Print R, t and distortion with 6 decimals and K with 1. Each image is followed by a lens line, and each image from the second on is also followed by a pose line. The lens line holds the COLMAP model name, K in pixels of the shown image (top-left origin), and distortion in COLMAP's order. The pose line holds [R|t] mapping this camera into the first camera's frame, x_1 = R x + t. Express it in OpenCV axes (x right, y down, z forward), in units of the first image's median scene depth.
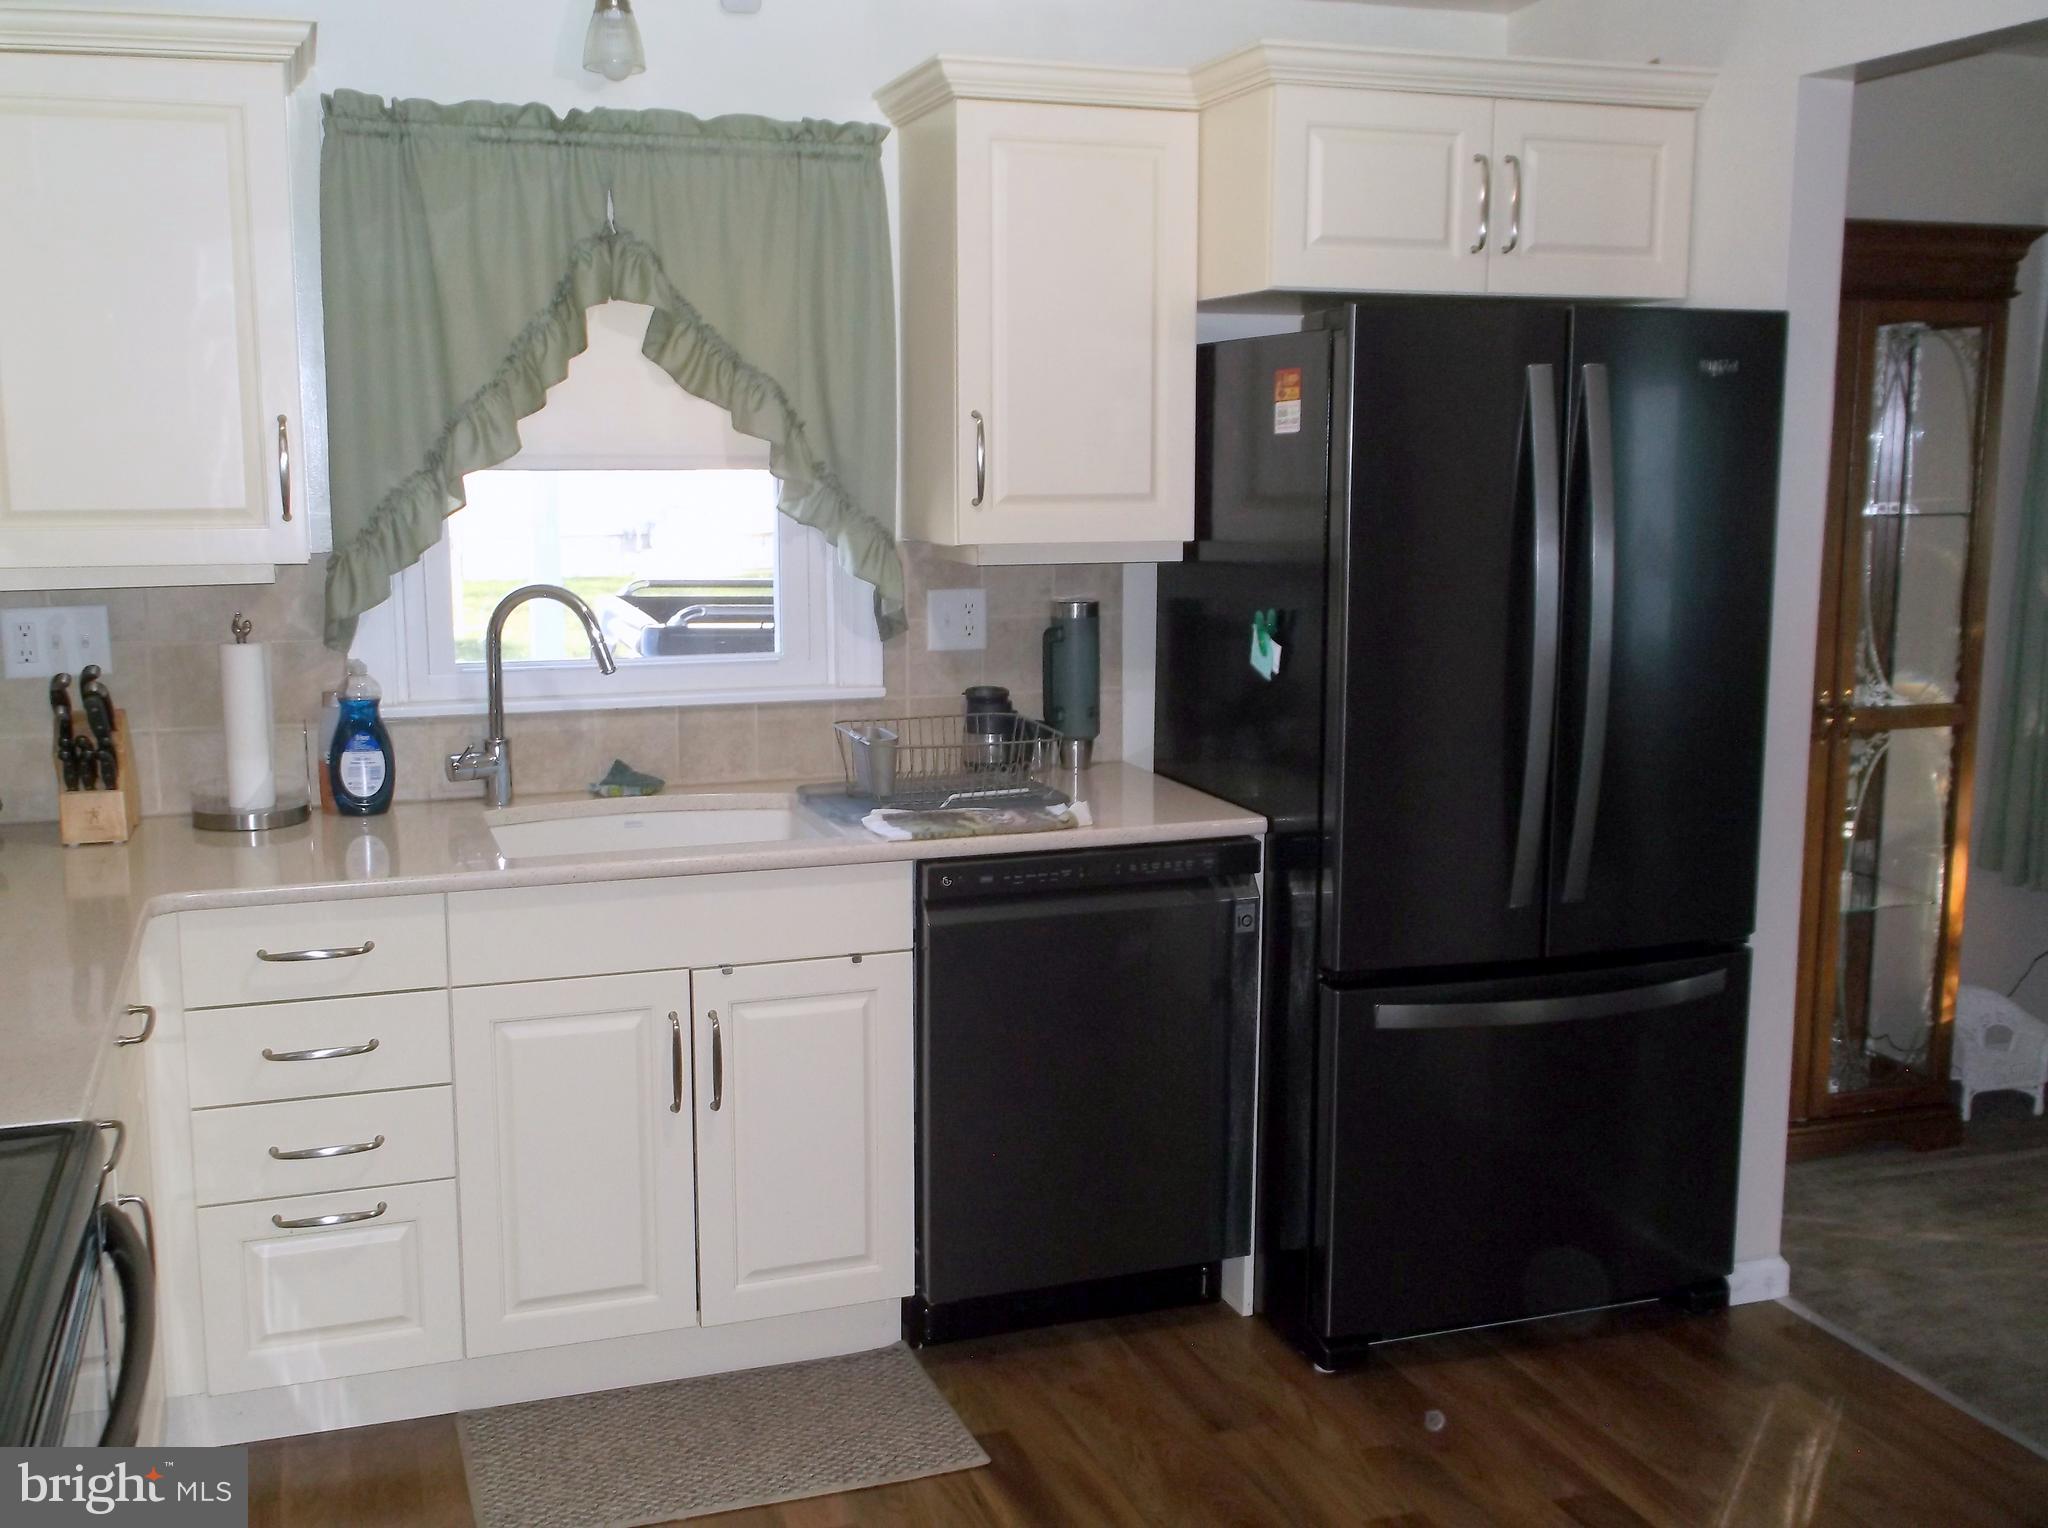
lens RADIAL K [[2011.5, 0, 1007.2], [0, 2011.5, 756.5], [0, 0, 1]] dist [0.008473, 0.009248]
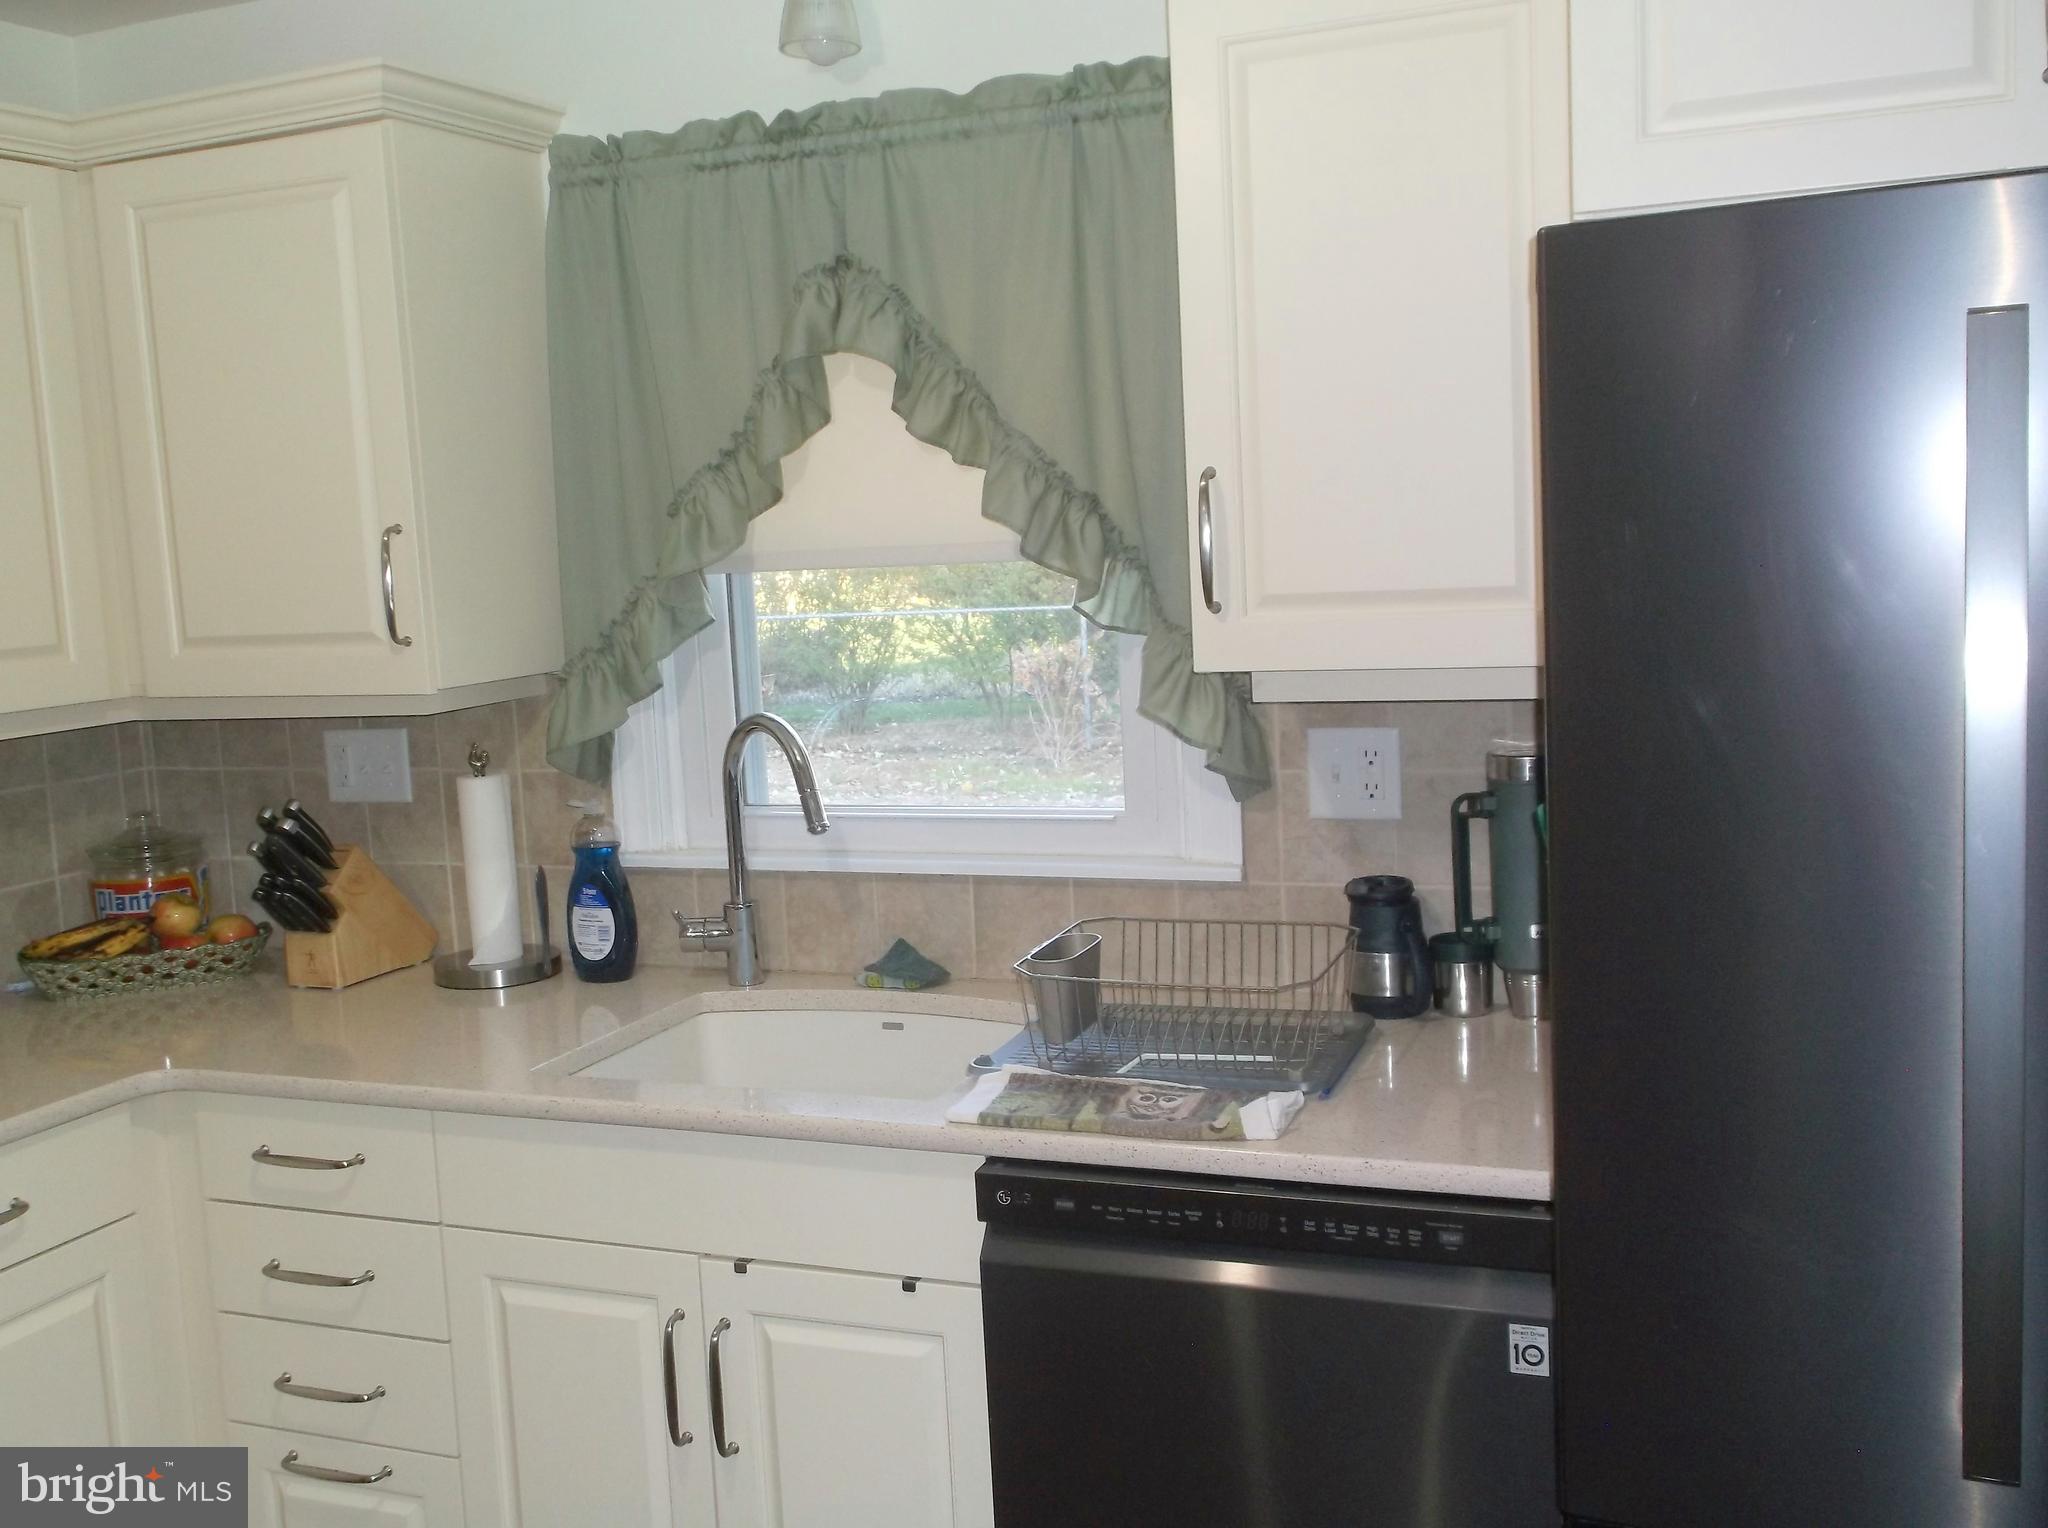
lens RADIAL K [[2011.5, 0, 1007.2], [0, 2011.5, 756.5], [0, 0, 1]] dist [0.008473, 0.009248]
pose [[0.741938, 0.040687, -0.669233, 0.374698], [-0.054494, 0.998514, 0.000292, -0.075451], [0.668251, 0.036253, 0.743052, 0.479487]]
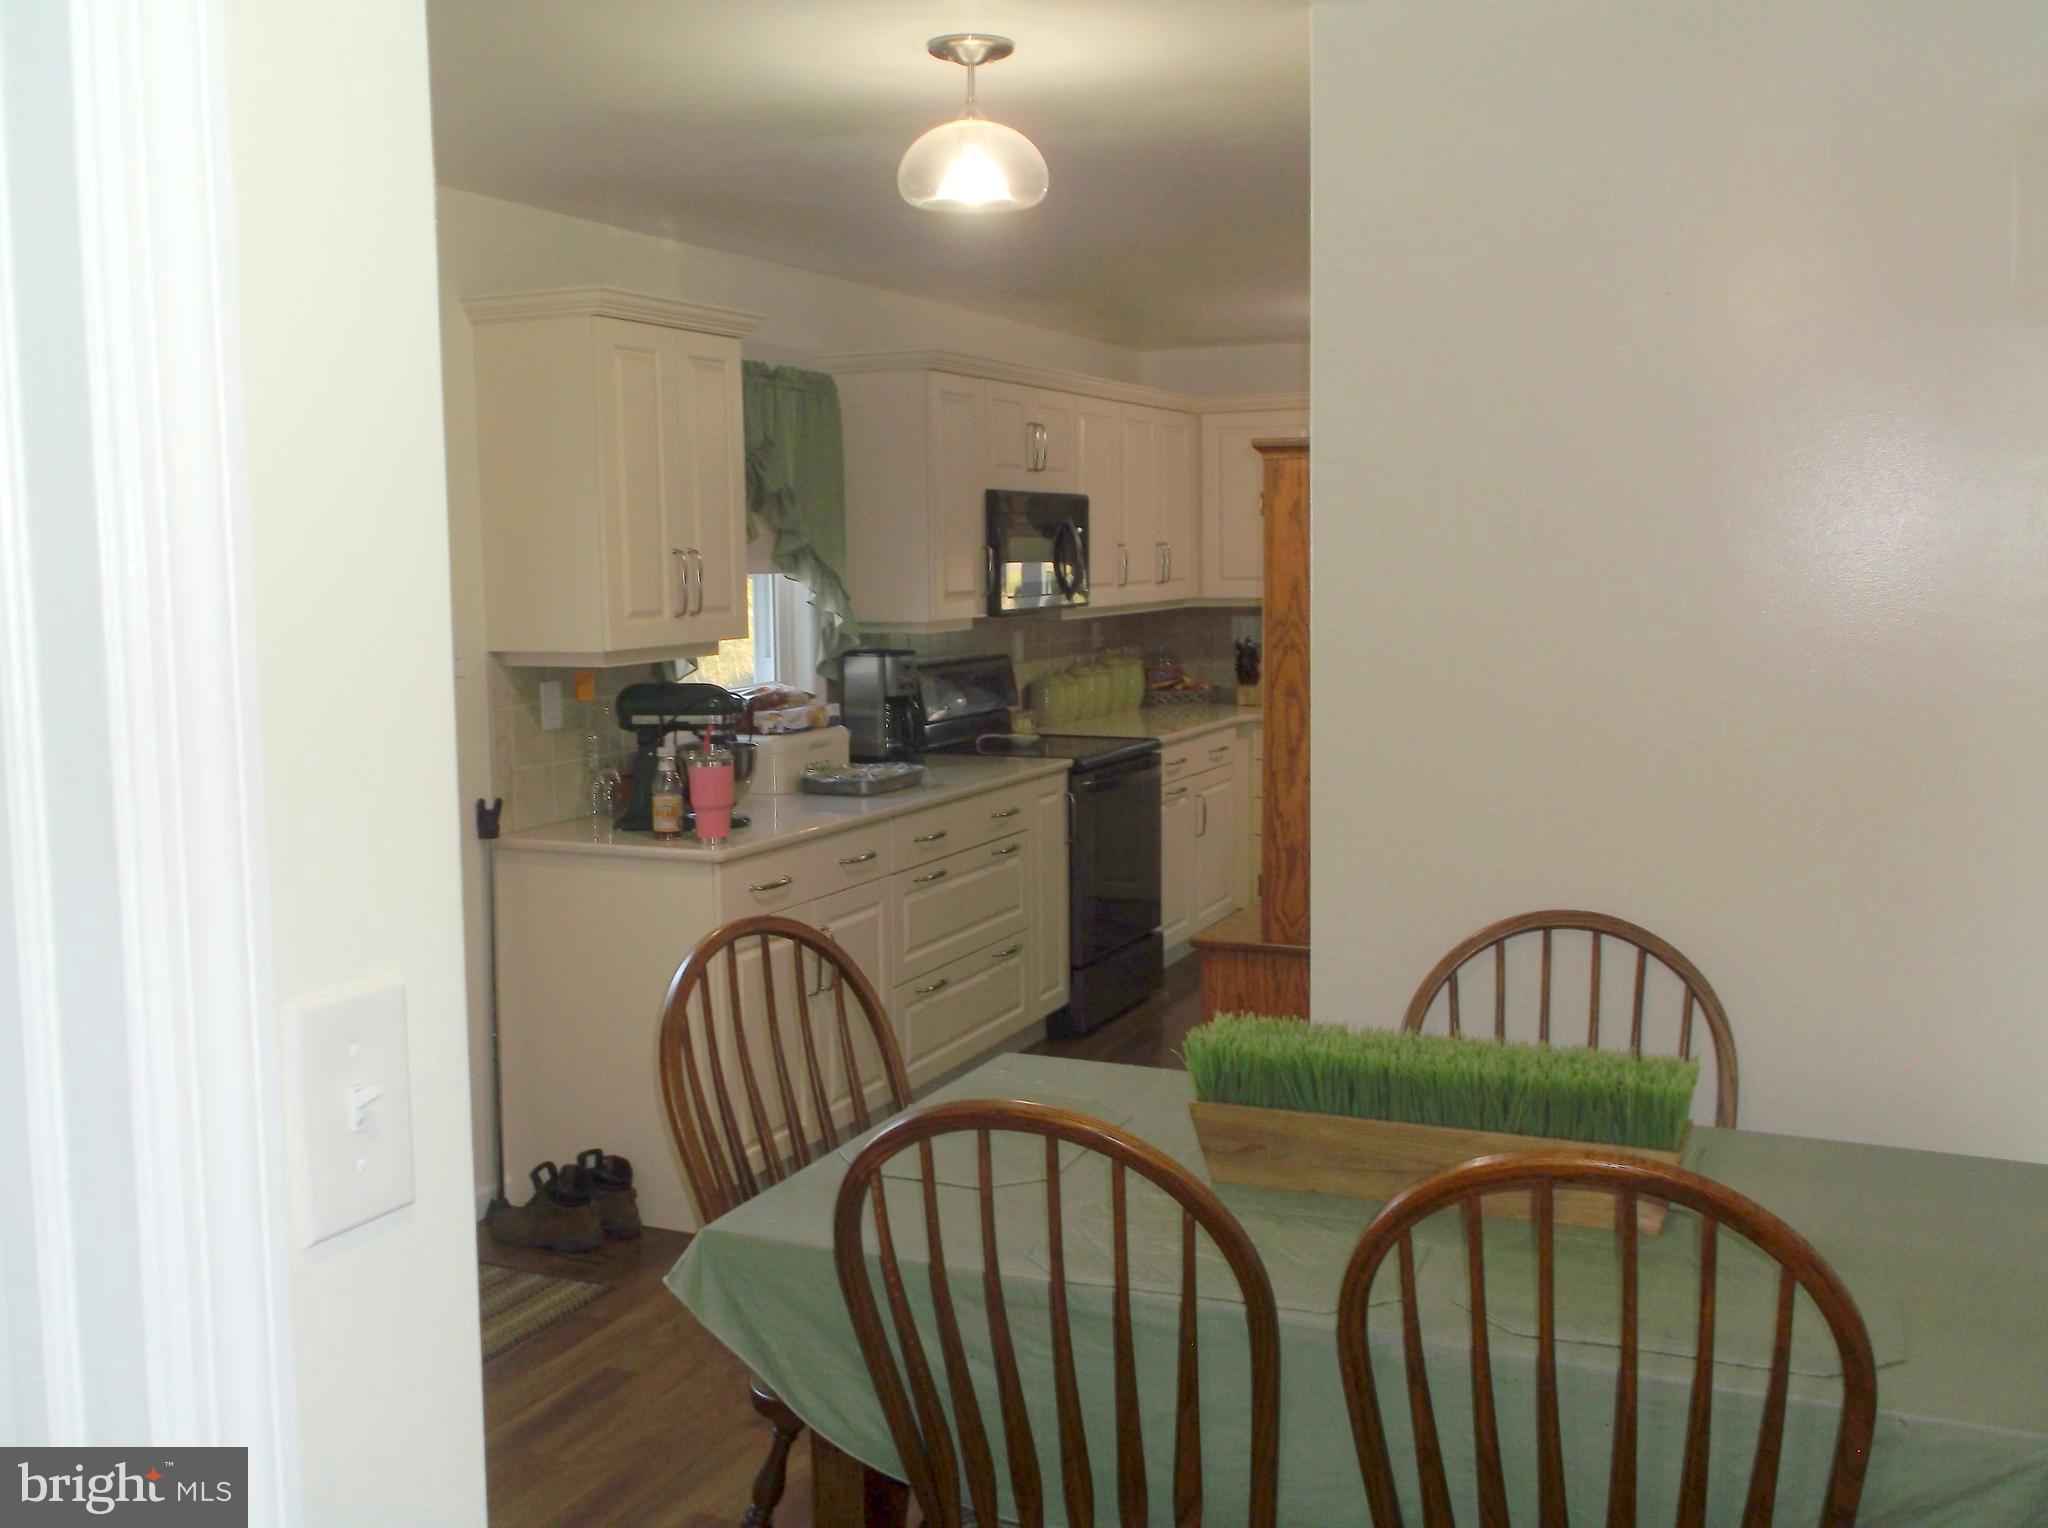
lens RADIAL K [[2011.5, 0, 1007.2], [0, 2011.5, 756.5], [0, 0, 1]] dist [0.008473, 0.009248]
pose [[0.729948, 0.058816, -0.680967, 1.007597], [-0.091498, 0.995732, -0.012077, 0.155616], [0.677350, 0.071123, 0.732214, -1.020134]]
